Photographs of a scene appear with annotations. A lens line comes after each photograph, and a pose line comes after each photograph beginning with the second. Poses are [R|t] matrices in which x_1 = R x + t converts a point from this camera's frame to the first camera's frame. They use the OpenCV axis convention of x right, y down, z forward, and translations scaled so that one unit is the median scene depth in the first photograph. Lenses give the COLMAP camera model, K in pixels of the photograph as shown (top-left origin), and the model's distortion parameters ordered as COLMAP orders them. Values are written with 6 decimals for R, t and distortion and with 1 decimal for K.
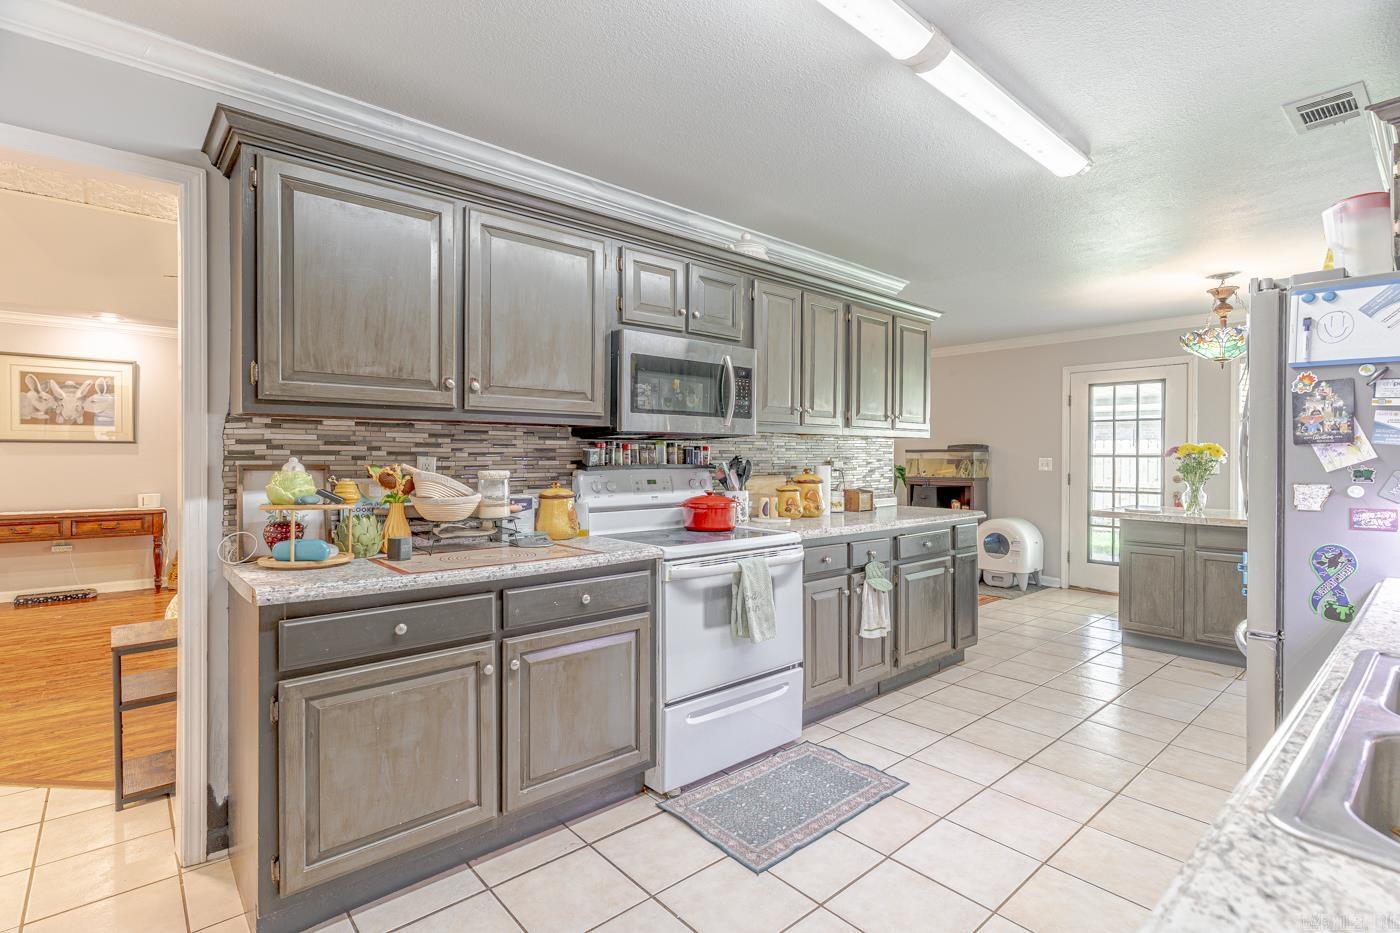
lens RADIAL K [[667.3, 0, 703.6], [0, 667.3, 457.8], [0, 0, 1]] dist [0.000327, 0.001940]
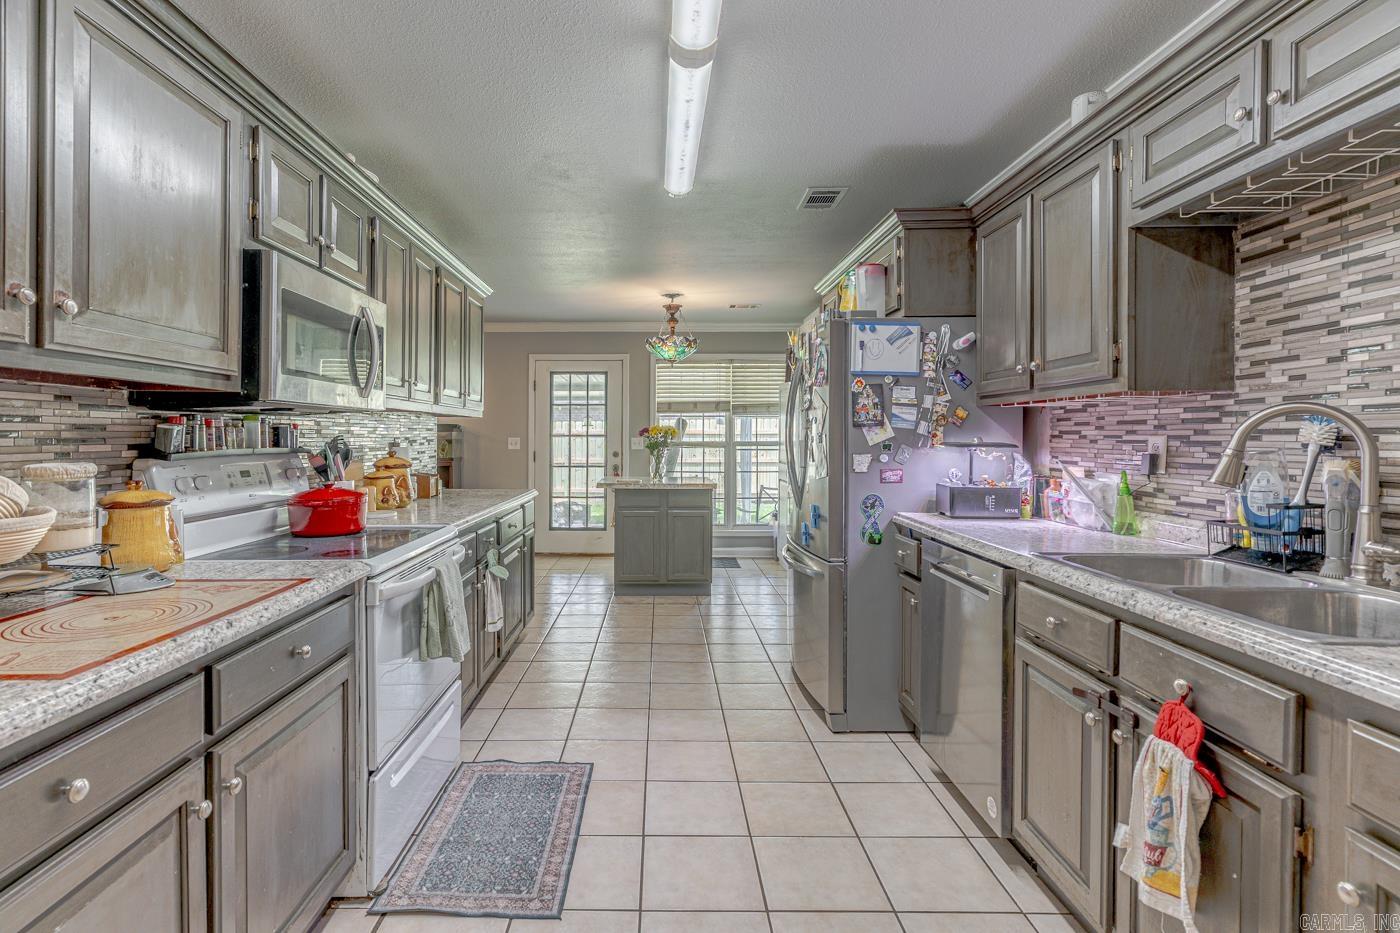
lens RADIAL K [[667.3, 0, 703.9], [0, 667.3, 439.6], [0, 0, 1]] dist [0.000327, 0.001940]
pose [[0.671281, -0.006444, 0.741175, -0.287731], [0.004111, 0.999979, 0.004971, -0.001020], [-0.741191, -0.000290, 0.671294, 0.186419]]
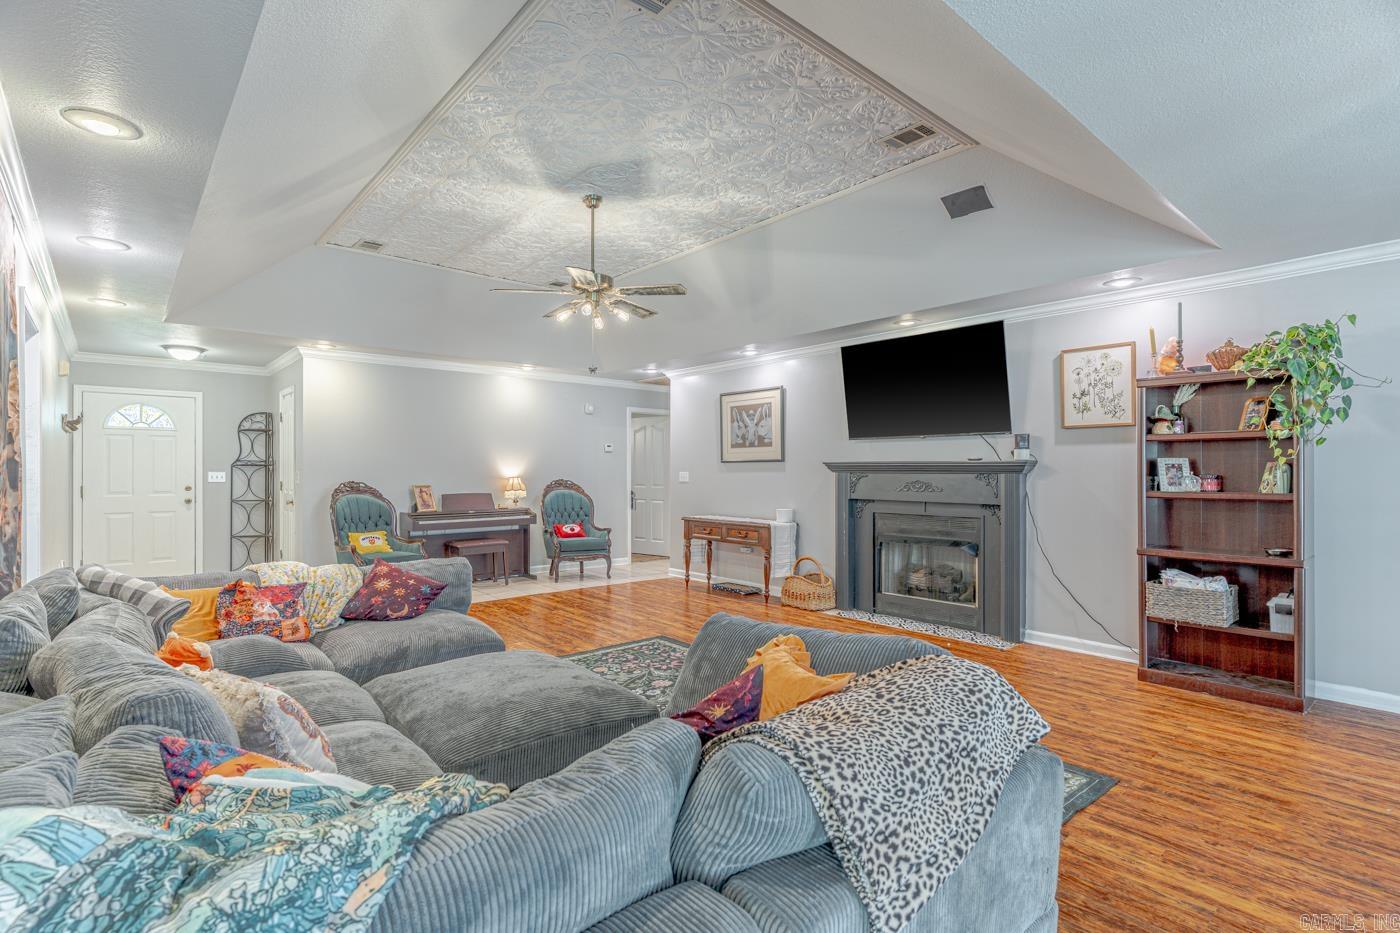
lens RADIAL K [[667.3, 0, 676.5], [0, 667.3, 468.2], [0, 0, 1]] dist [0.000327, 0.001940]
pose [[-0.027364, -0.007838, -0.999595, 0.807817], [-0.003052, 0.999965, -0.007758, -0.006477], [0.999621, 0.002839, -0.027387, 2.937003]]
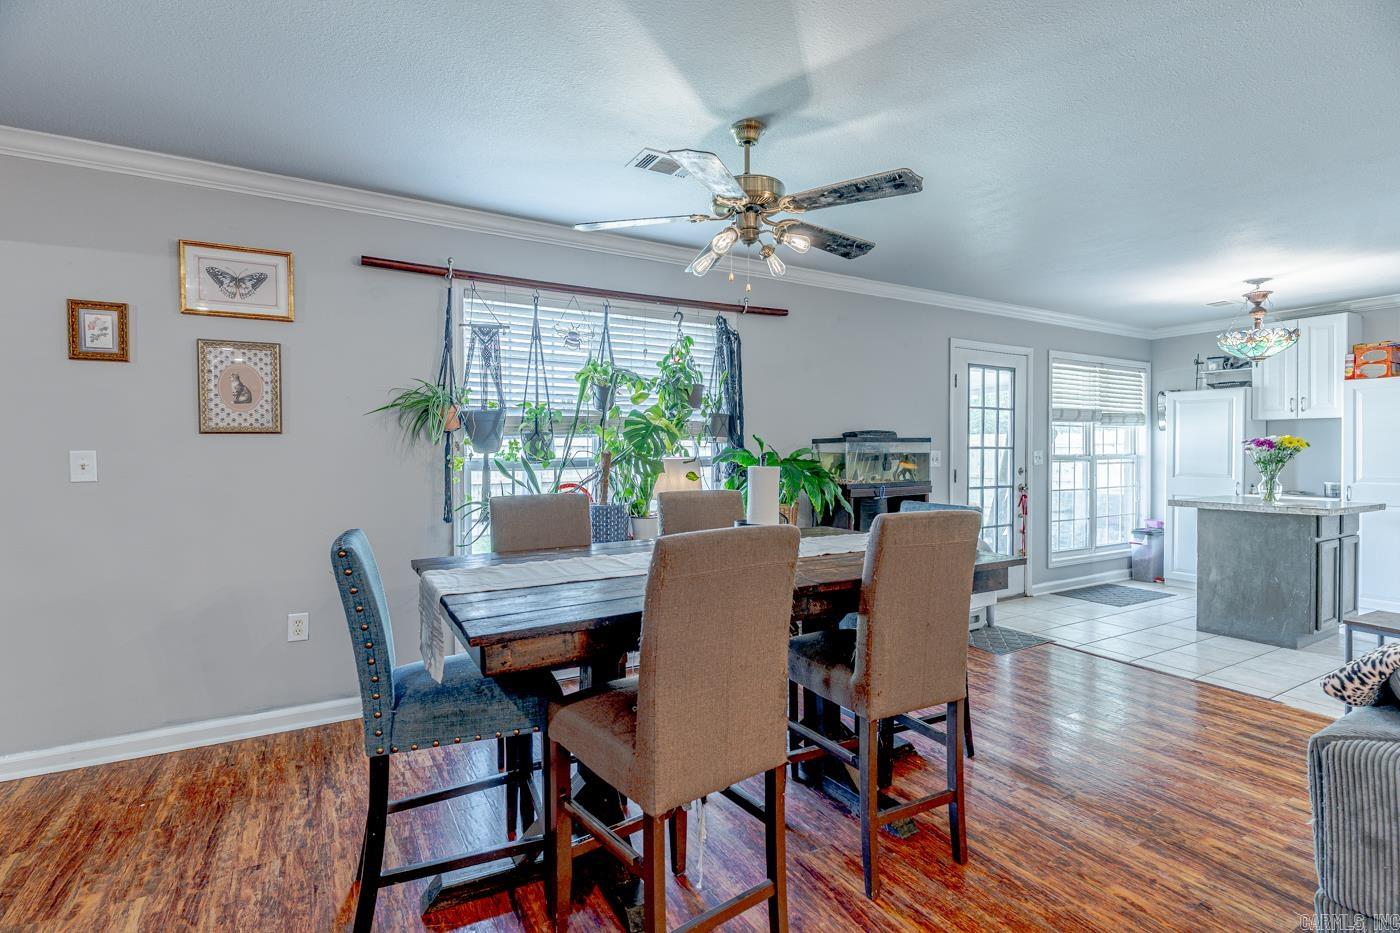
lens RADIAL K [[667.3, 0, 700.9], [0, 667.3, 460.8], [0, 0, 1]] dist [0.000327, 0.001940]
pose [[0.195222, -0.011449, 0.980692, -1.150127], [0.011660, 0.999888, 0.009352, 0.006872], [-0.980690, 0.009609, 0.195333, 4.071339]]
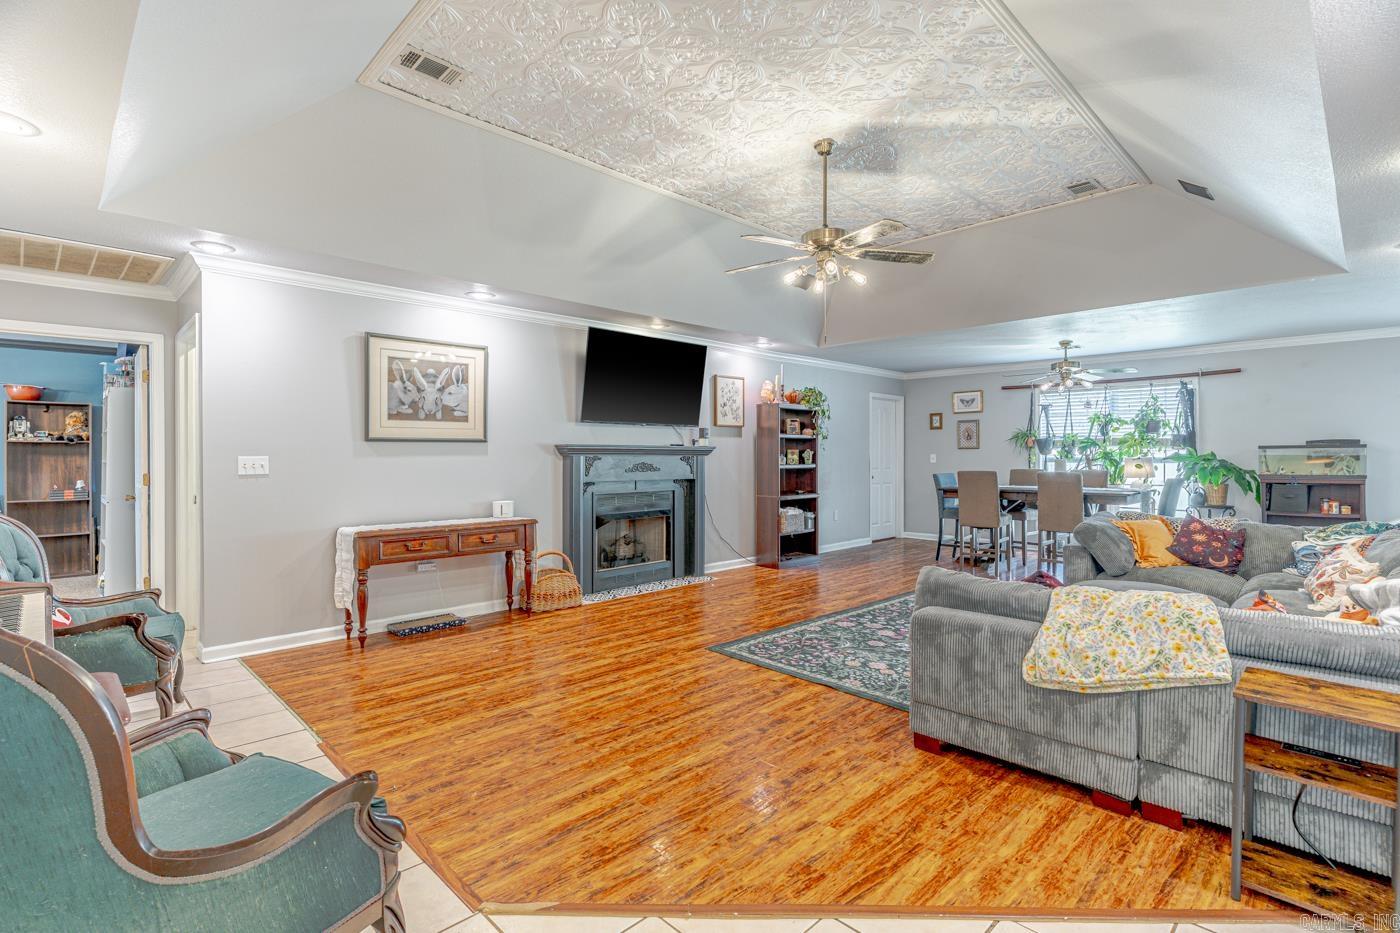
lens RADIAL K [[667.3, 0, 699.3], [0, 667.3, 460.1], [0, 0, 1]] dist [0.000327, 0.001940]
pose [[0.998634, -0.006123, 0.051881, -2.130538], [0.005919, 0.999974, 0.004086, -0.002219], [-0.051905, -0.003773, 0.998645, 0.450719]]
